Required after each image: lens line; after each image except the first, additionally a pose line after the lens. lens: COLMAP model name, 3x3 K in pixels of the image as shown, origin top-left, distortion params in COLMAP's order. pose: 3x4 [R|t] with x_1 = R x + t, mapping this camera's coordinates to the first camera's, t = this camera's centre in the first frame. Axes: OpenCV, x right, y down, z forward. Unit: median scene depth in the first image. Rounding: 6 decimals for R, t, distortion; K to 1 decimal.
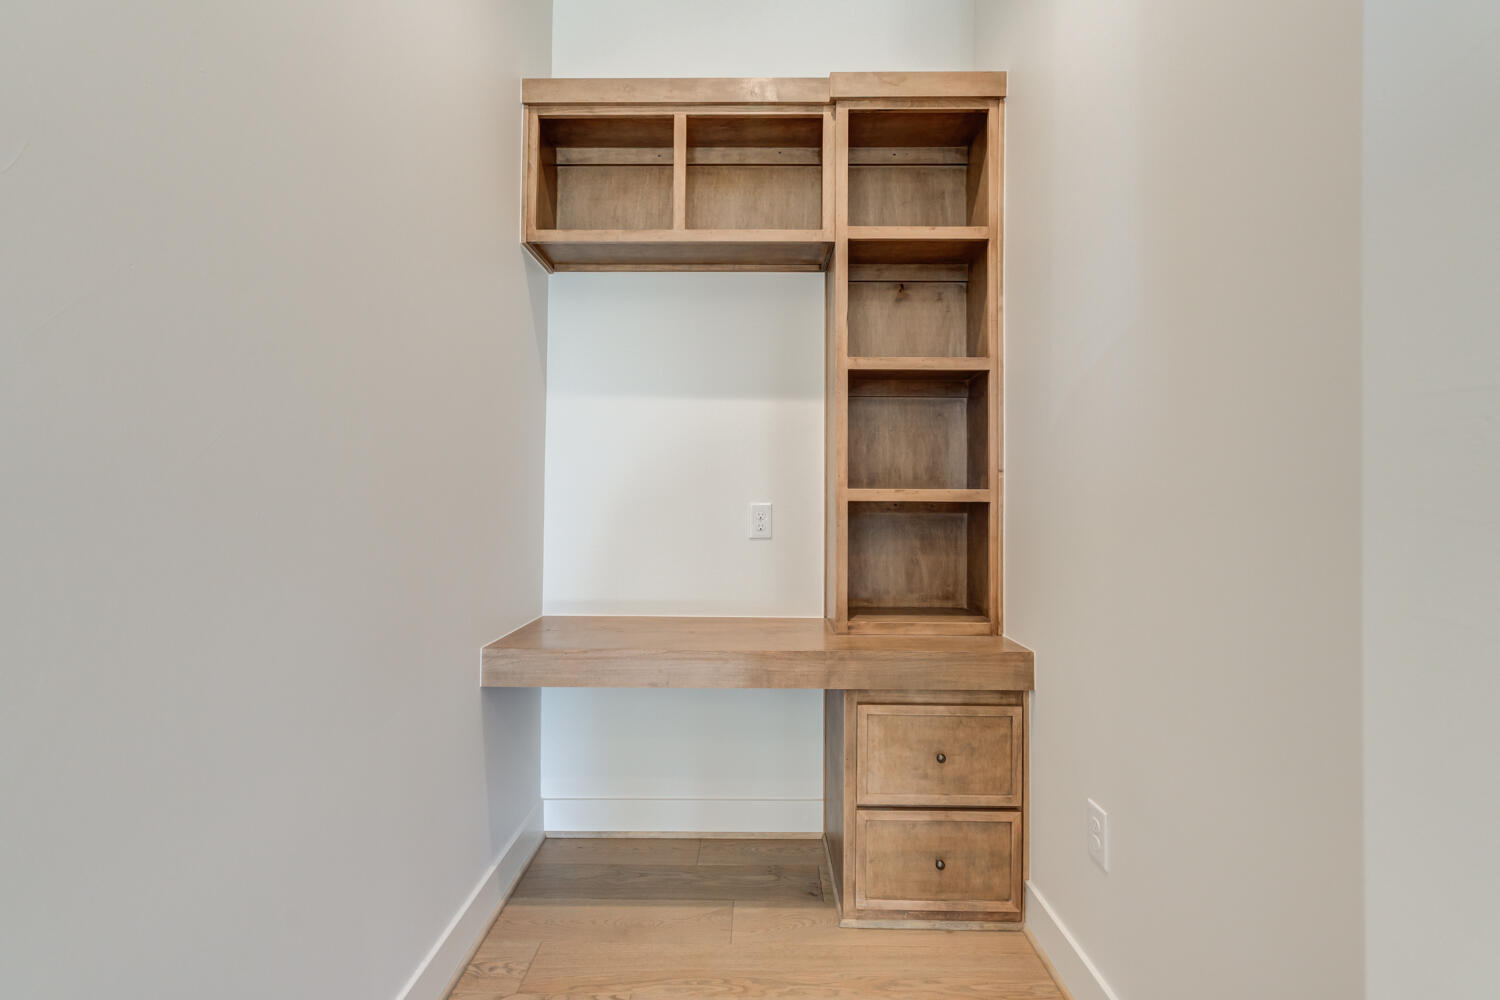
lens RADIAL K [[688.9, 0, 749.1], [0, 688.9, 492.1], [0, 0, 1]] dist [-0.023155, 0.021508]
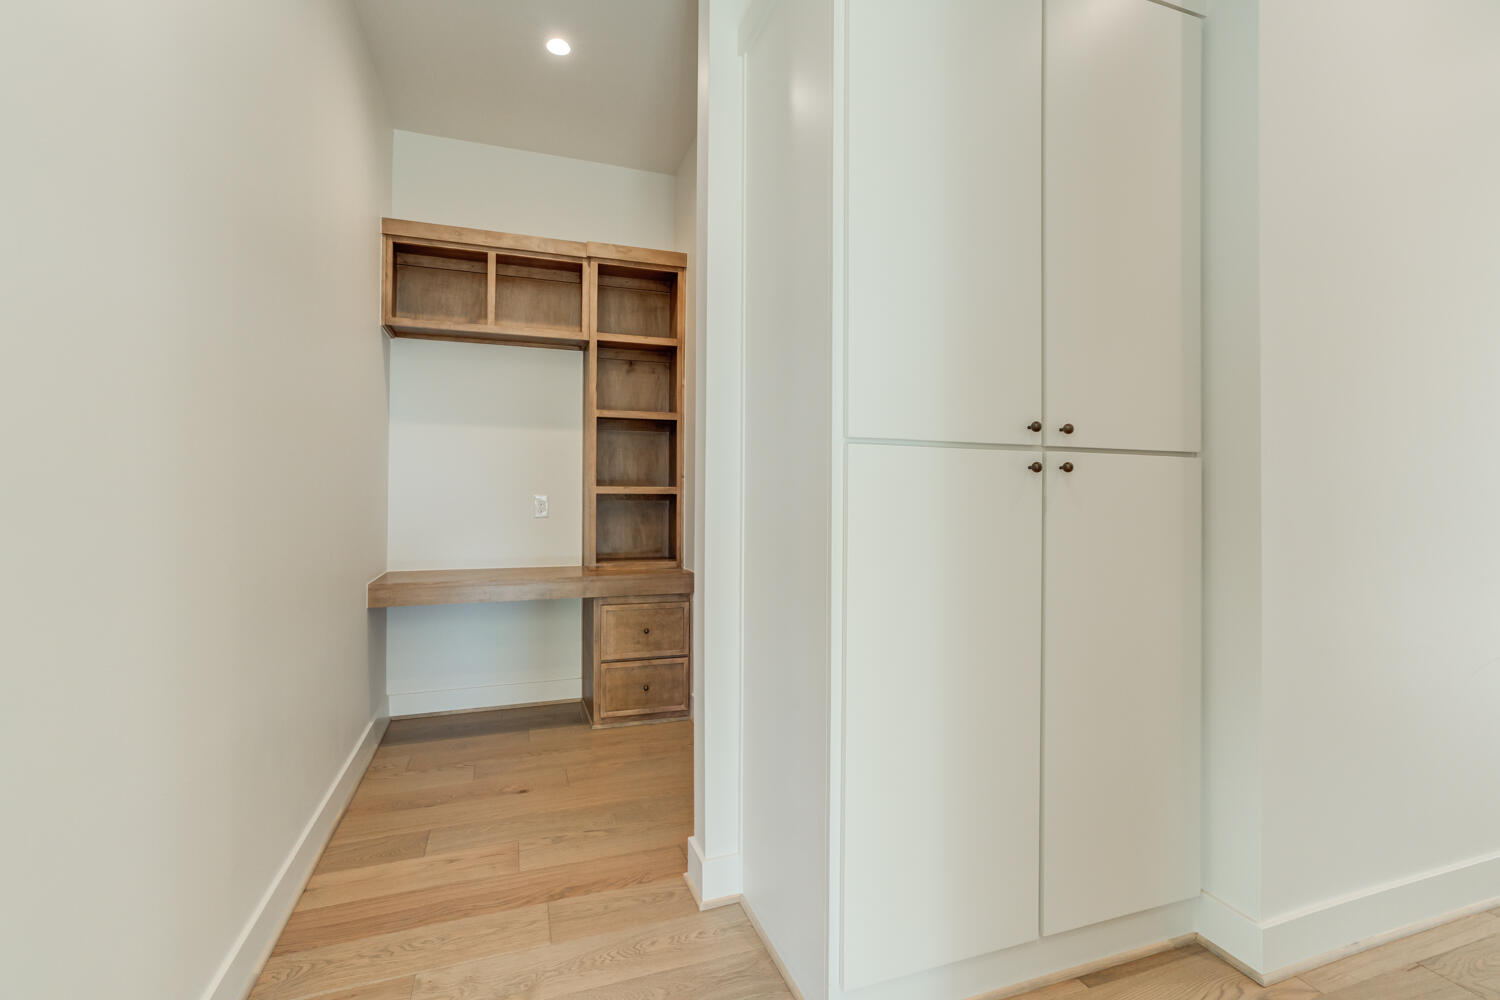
lens RADIAL K [[688.9, 0, 749.1], [0, 688.9, 492.1], [0, 0, 1]] dist [-0.023155, 0.021508]
pose [[0.939505, 0.000567, 0.342535, -0.086103], [-0.004423, 0.999935, 0.010476, -0.010583], [-0.342507, -0.011357, 0.939447, -0.735597]]
